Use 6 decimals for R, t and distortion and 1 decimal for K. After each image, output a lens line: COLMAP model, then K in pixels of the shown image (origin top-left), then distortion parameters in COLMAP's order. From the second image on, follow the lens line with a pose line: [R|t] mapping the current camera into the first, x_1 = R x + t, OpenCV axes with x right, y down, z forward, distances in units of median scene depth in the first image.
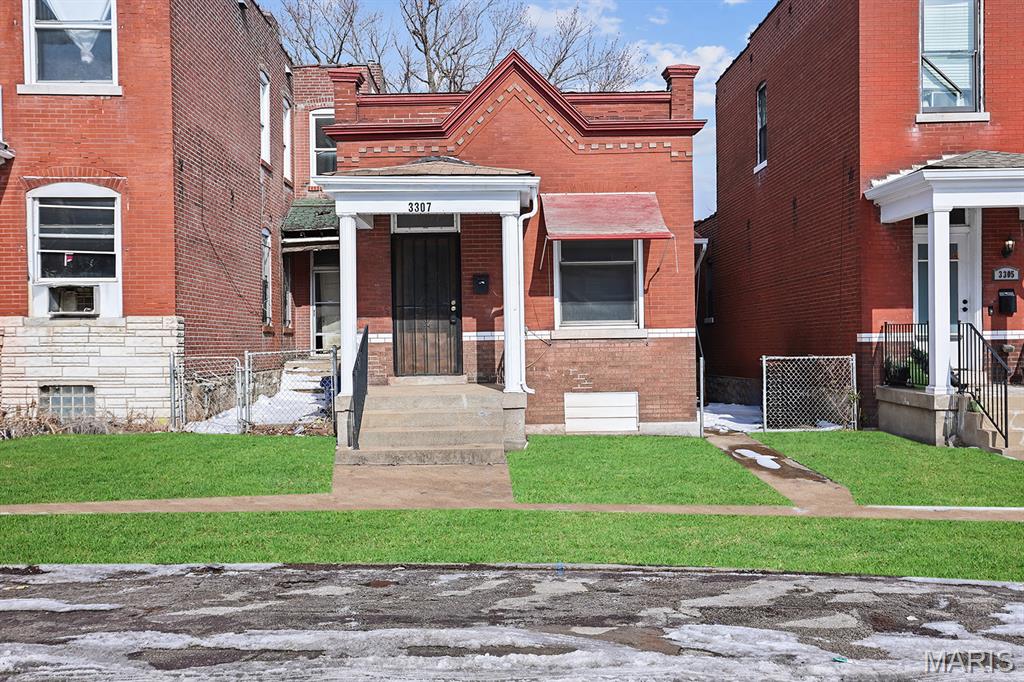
lens RADIAL K [[982.5, 0, 511.6], [0, 982.5, 344.1], [0, 0, 1]] dist [0.012559, 0.005417]
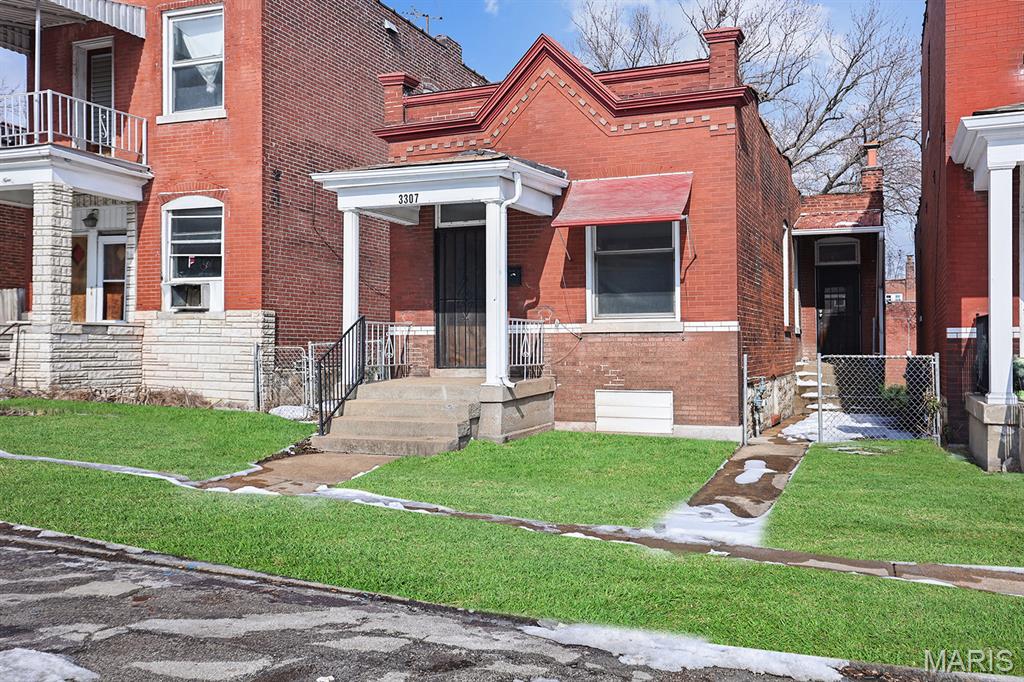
lens RADIAL K [[905.1, 0, 511.5], [0, 905.1, 335.6], [0, 0, 1]] dist [0.004126, 0.010842]
pose [[0.917956, 0.006969, -0.396620, 0.325606], [-0.012788, 0.999846, -0.012031, 0.009321], [0.396475, 0.016116, 0.917904, 0.169072]]
